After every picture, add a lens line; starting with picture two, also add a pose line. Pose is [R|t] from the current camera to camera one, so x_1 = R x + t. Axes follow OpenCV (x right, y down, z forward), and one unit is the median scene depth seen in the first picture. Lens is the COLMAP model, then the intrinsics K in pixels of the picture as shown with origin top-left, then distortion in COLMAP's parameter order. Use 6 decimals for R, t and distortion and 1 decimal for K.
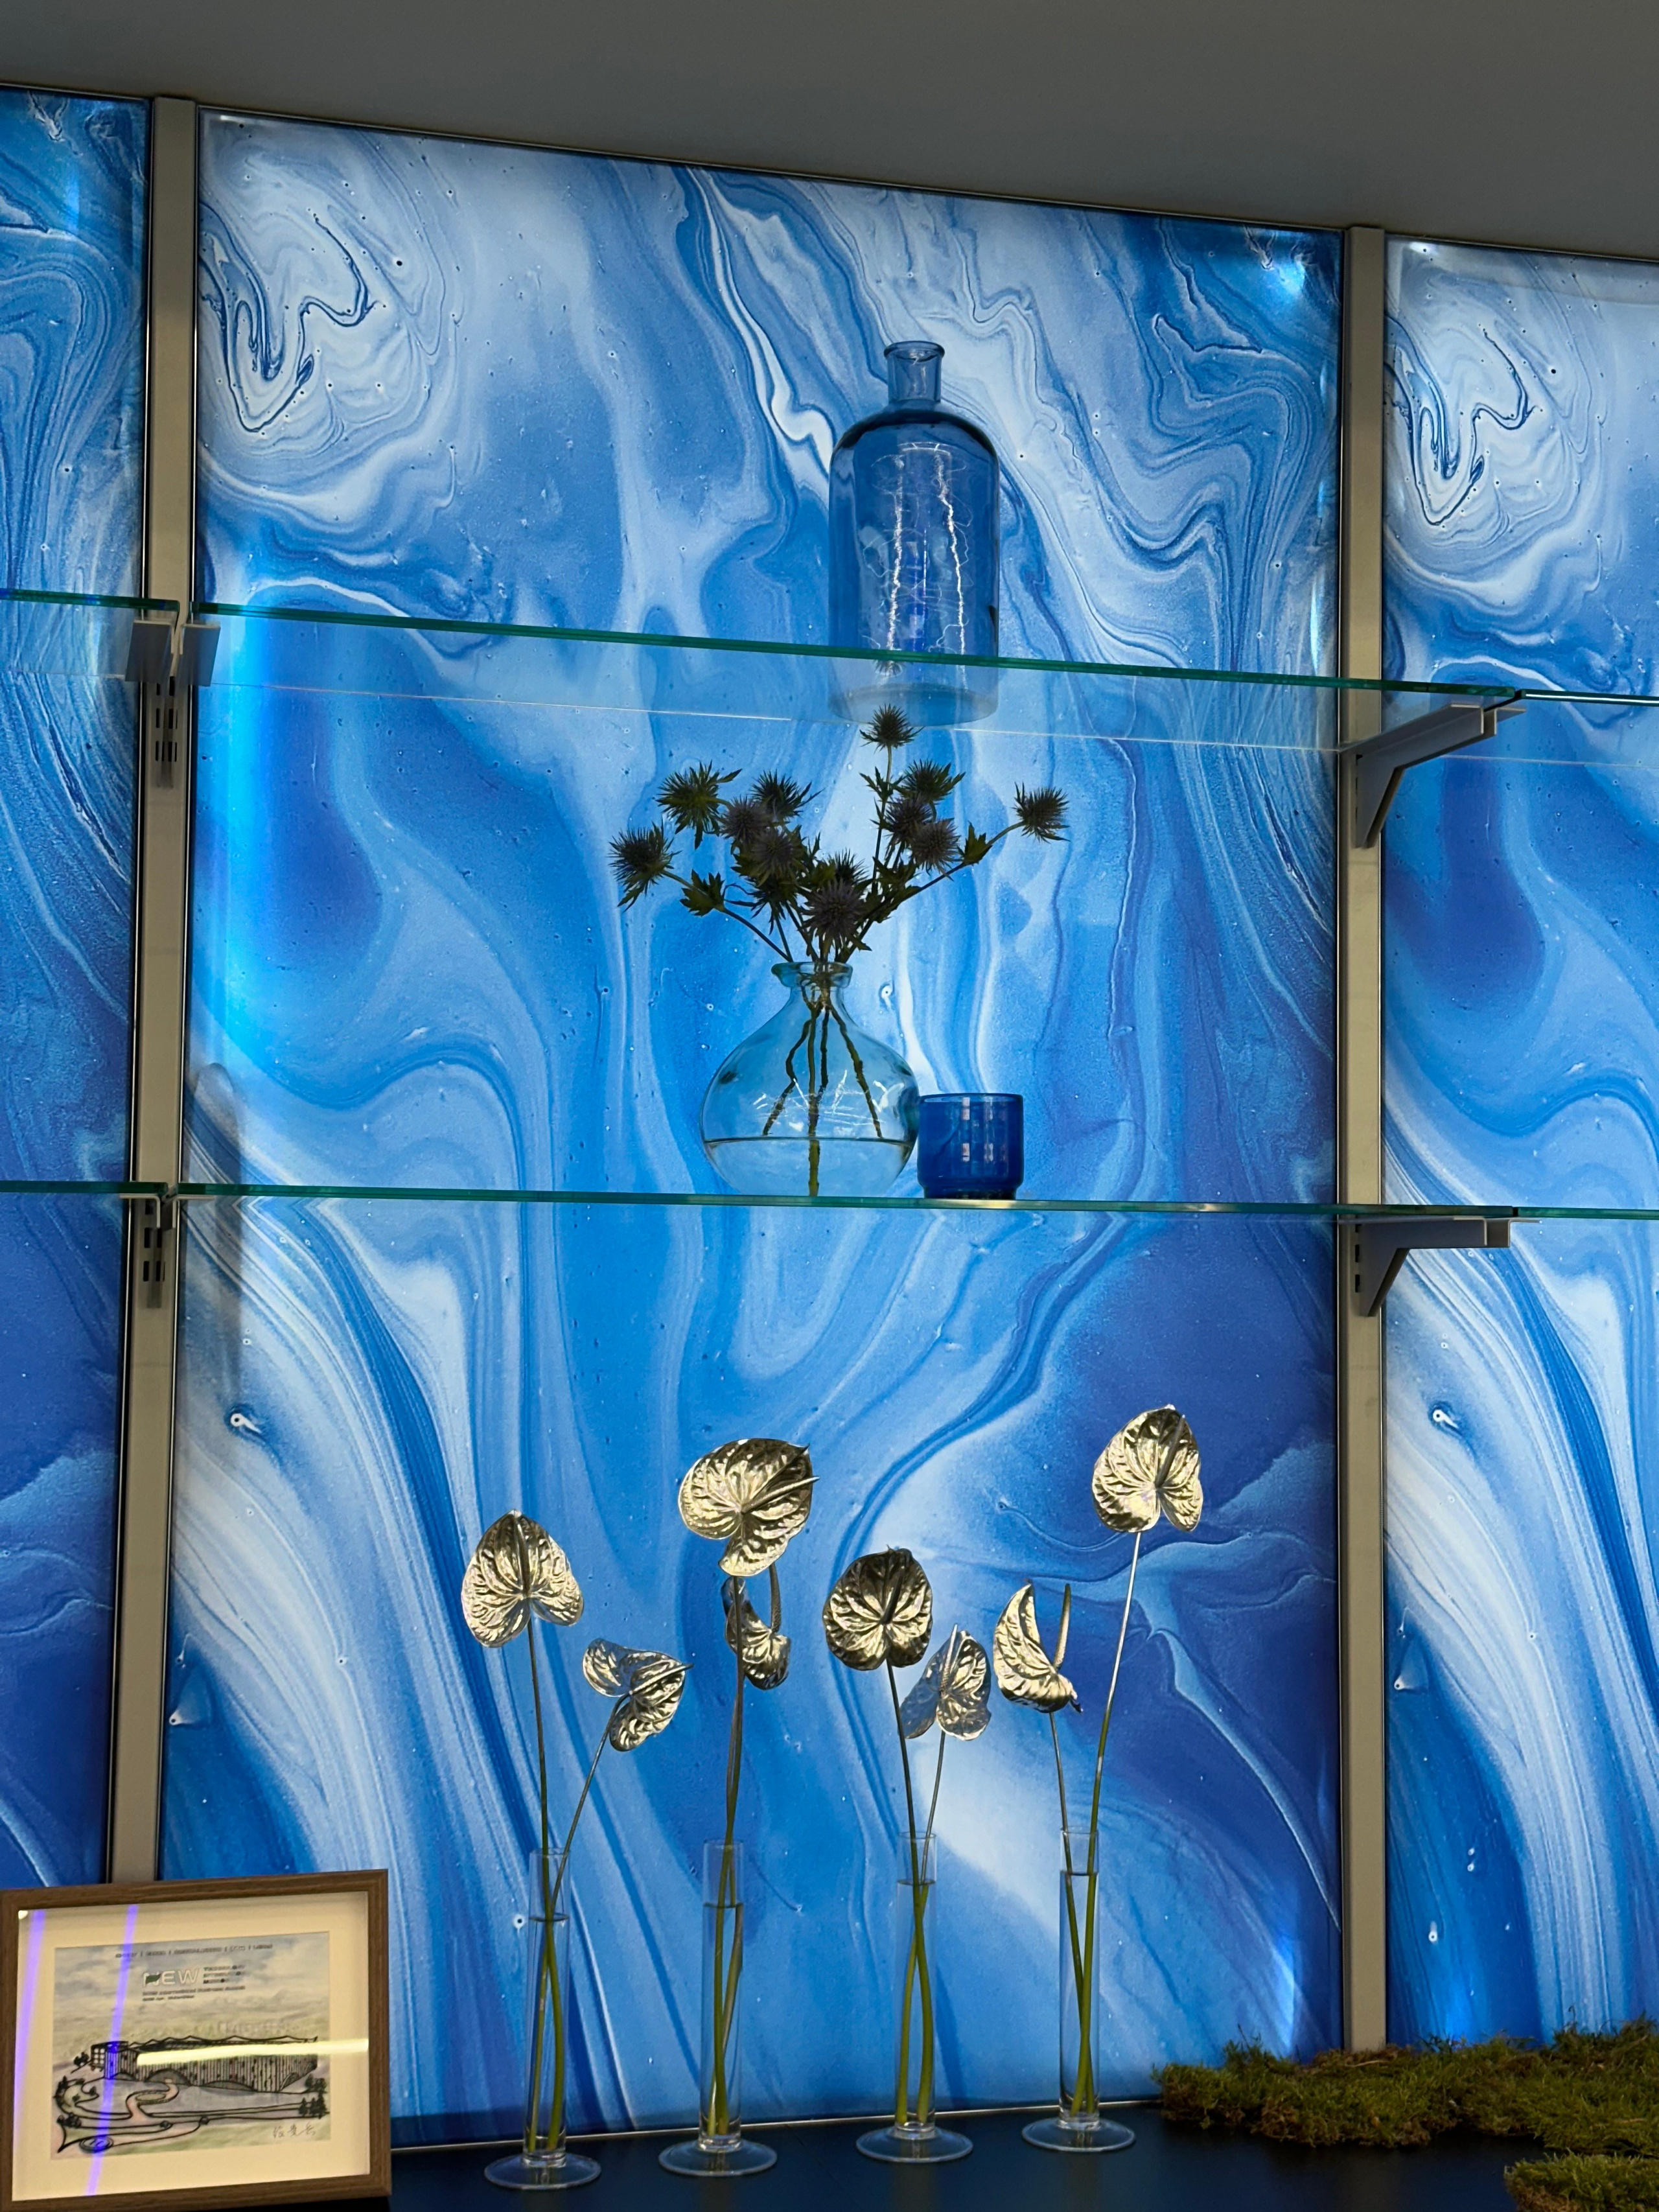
lens RADIAL K [[3041.5, 0, 829.5], [0, 3041.5, 1106.0], [0, 0, 1]] dist [0.134597, -0.098594]
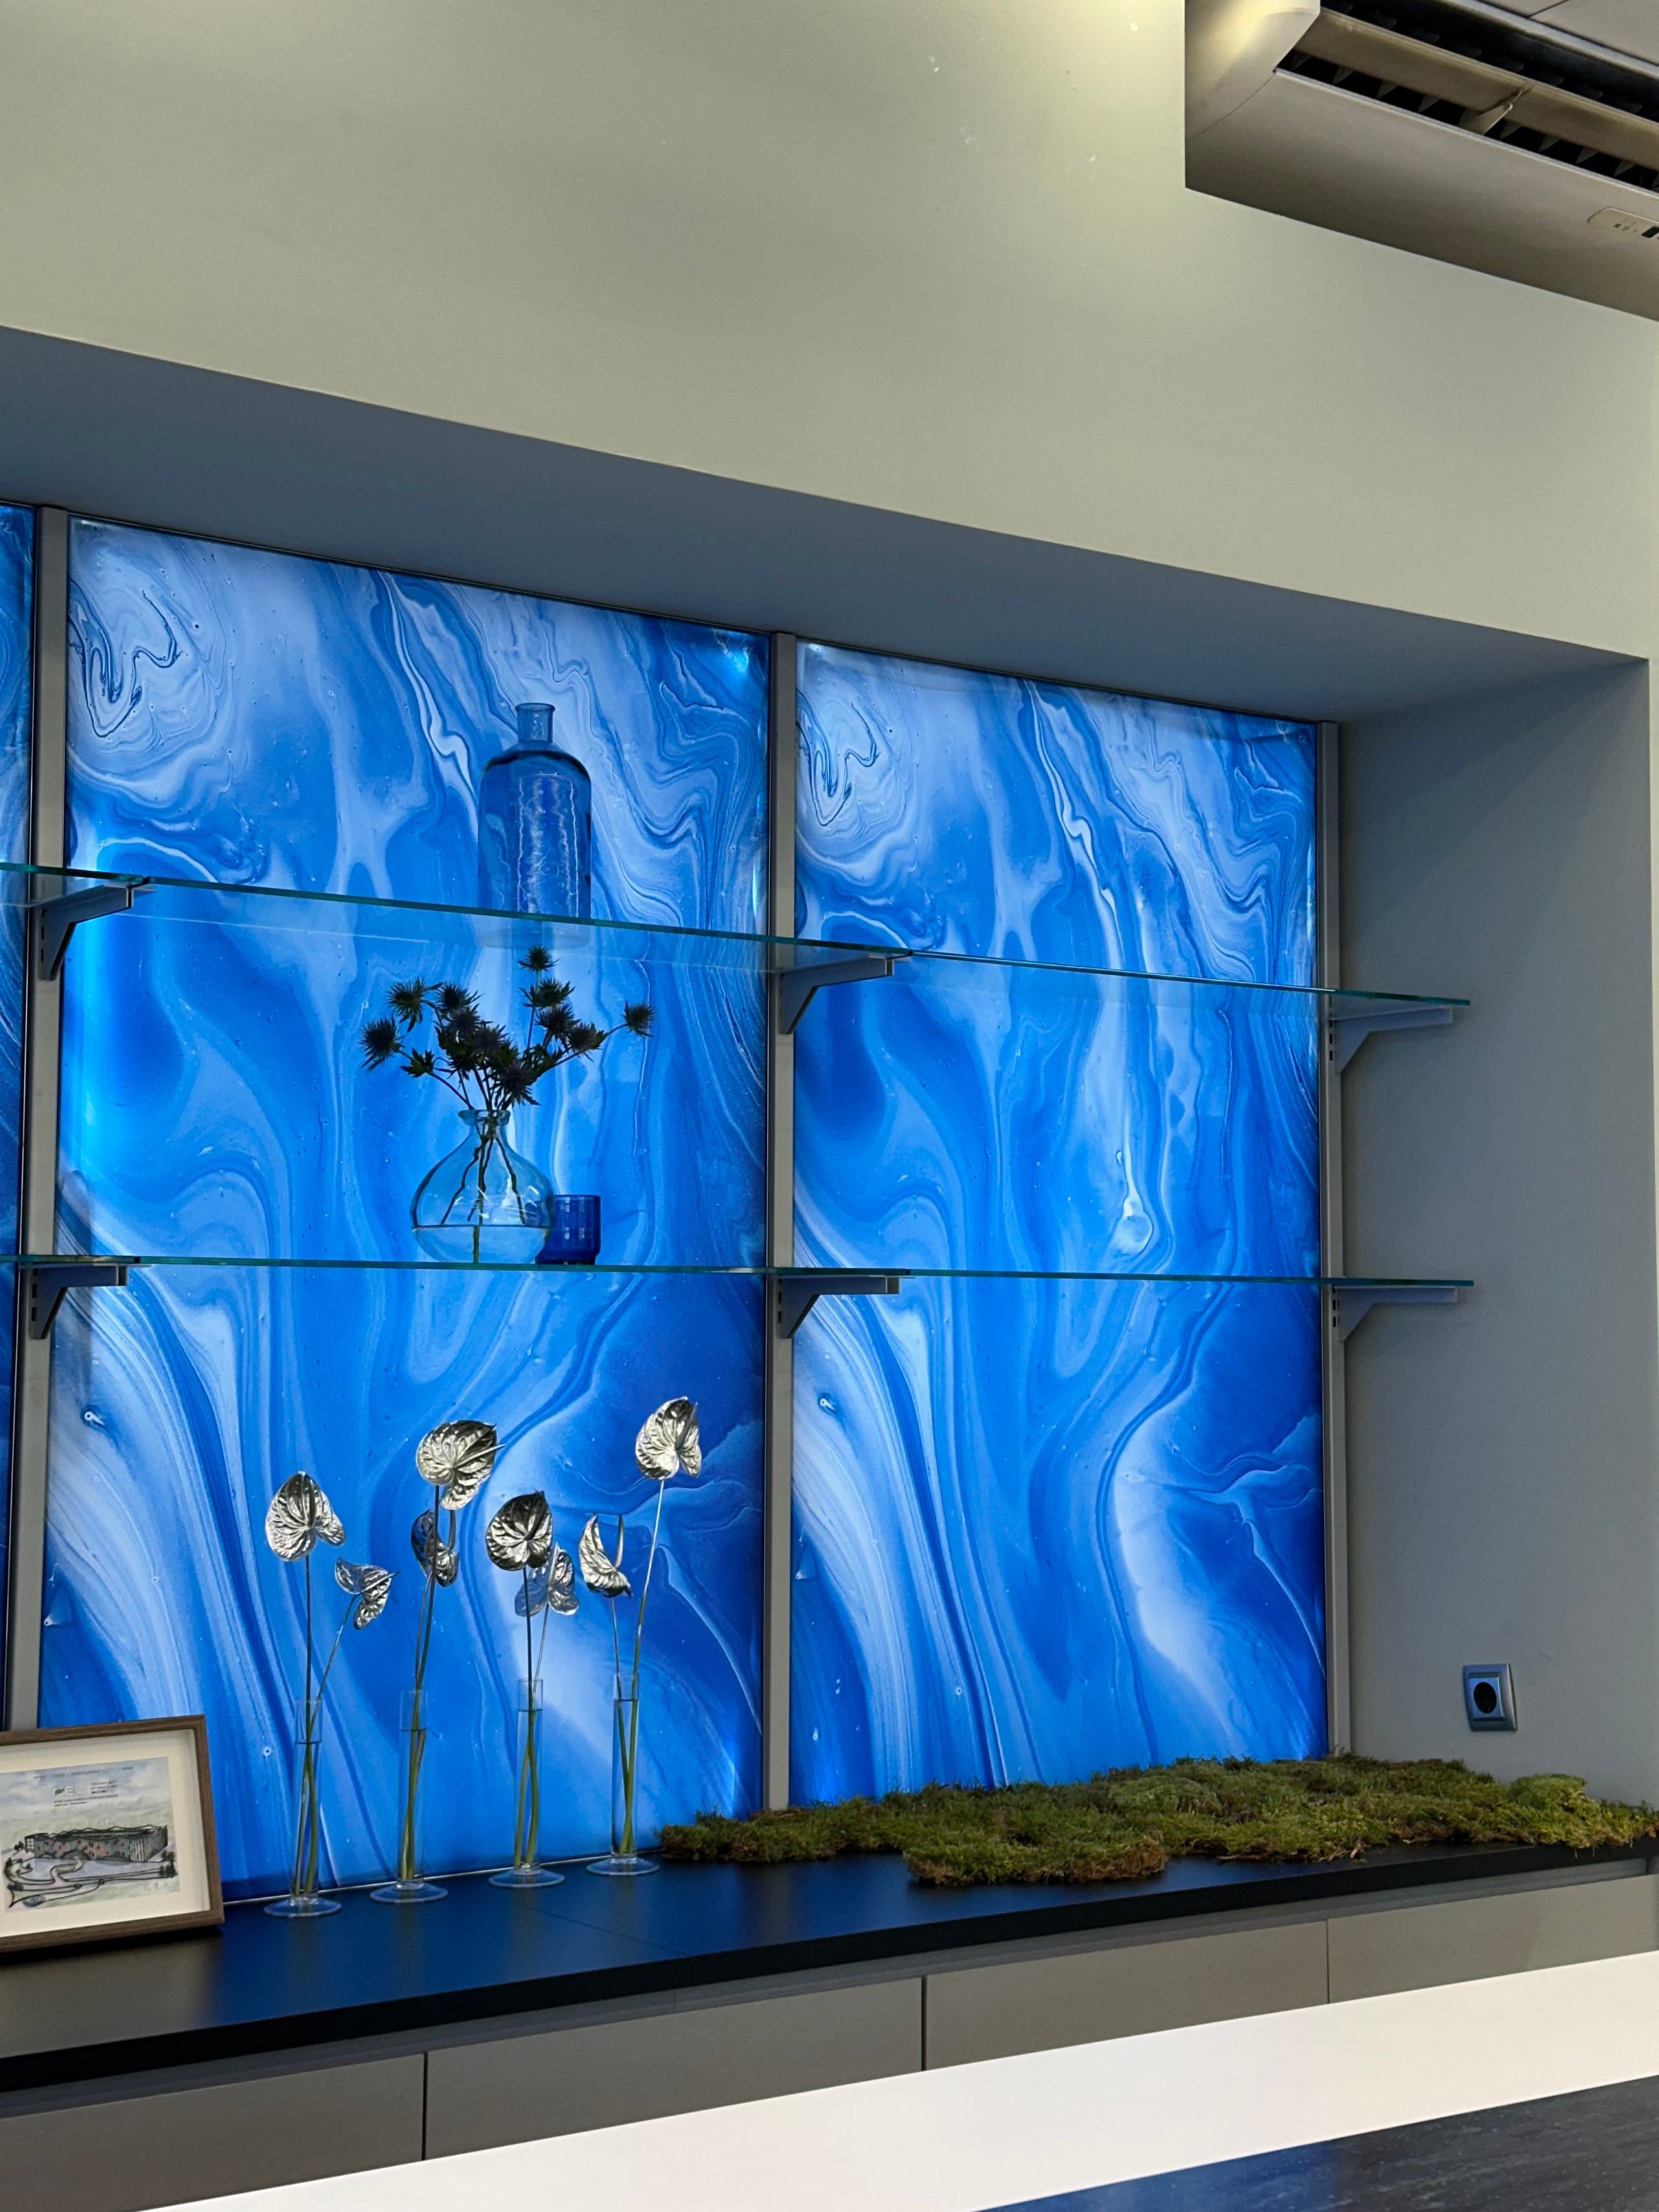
lens RADIAL K [[3041.5, 0, 829.5], [0, 3041.5, 1106.0], [0, 0, 1]] dist [0.134597, -0.098594]
pose [[0.935416, 0.020064, 0.352980, -0.366775], [-0.016481, 0.999778, -0.013155, -0.030292], [-0.353165, 0.006488, 0.935538, -0.471886]]
